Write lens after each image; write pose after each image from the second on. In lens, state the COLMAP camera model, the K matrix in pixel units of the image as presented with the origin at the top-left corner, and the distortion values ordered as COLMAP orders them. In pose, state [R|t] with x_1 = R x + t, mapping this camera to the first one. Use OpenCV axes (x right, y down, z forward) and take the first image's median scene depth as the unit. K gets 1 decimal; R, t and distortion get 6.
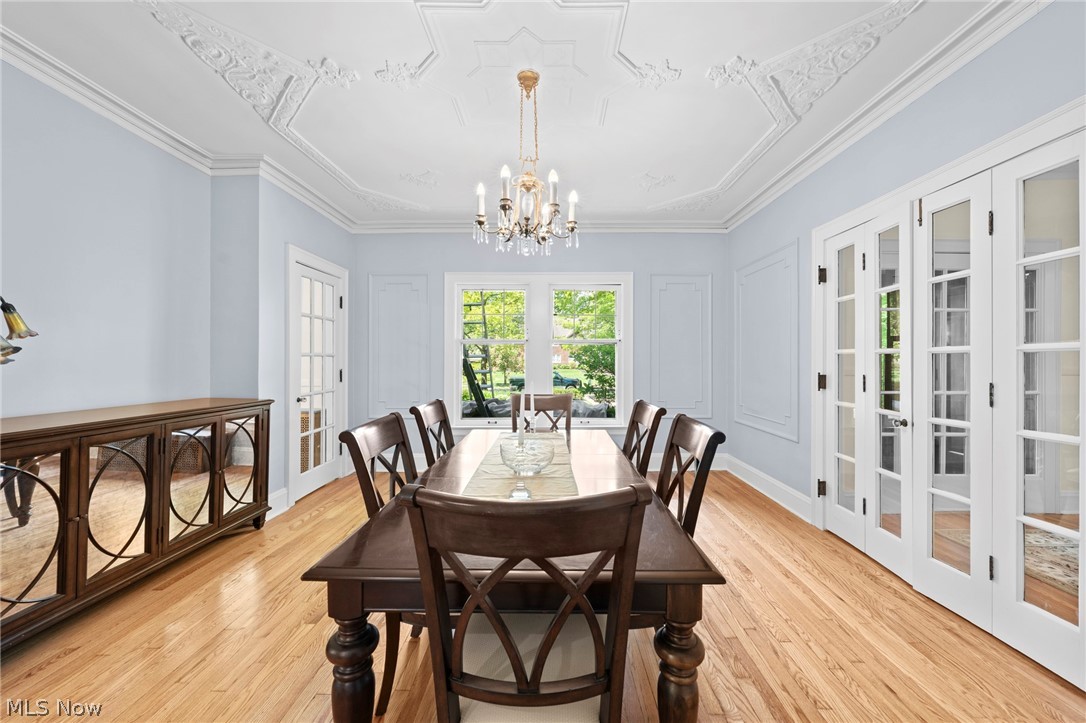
lens RADIAL K [[399.6, 0, 547.7], [0, 399.6, 359.5], [0, 0, 1]] dist [0.000783, -0.000929]
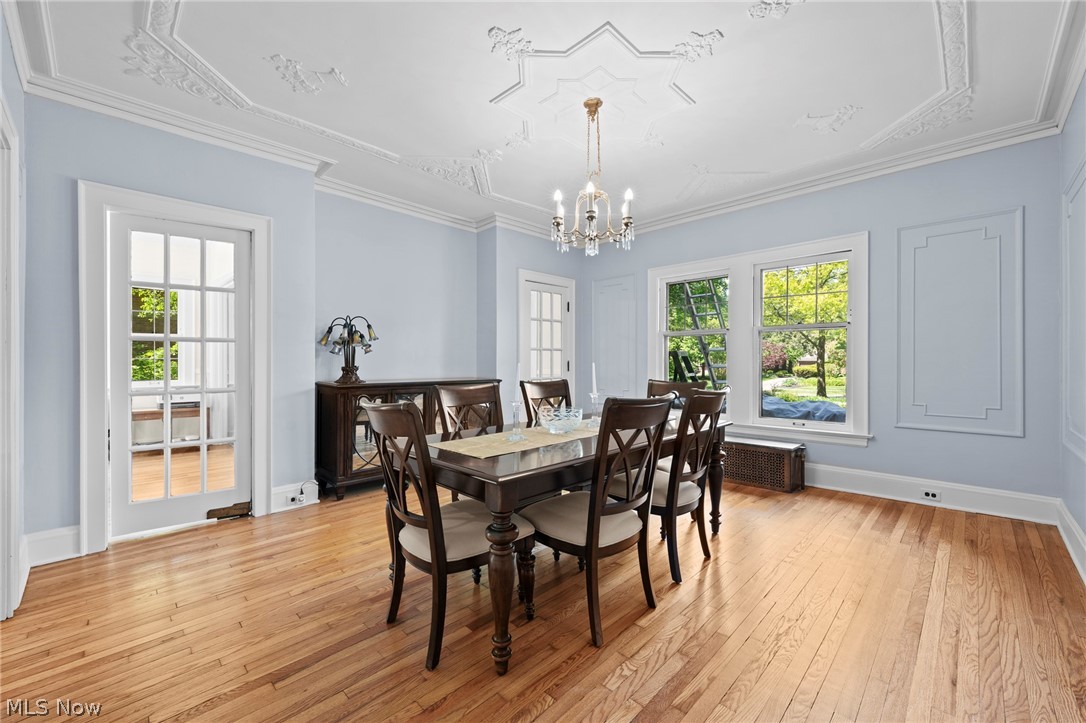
lens RADIAL K [[437.2, 0, 559.0], [0, 437.2, 359.0], [0, 0, 1]] dist [0.000049, -0.000800]
pose [[0.725491, -0.008109, -0.688184, 0.540833], [0.006464, 0.999967, -0.004969, 0.034774], [0.688202, -0.000844, 0.725519, -0.000229]]
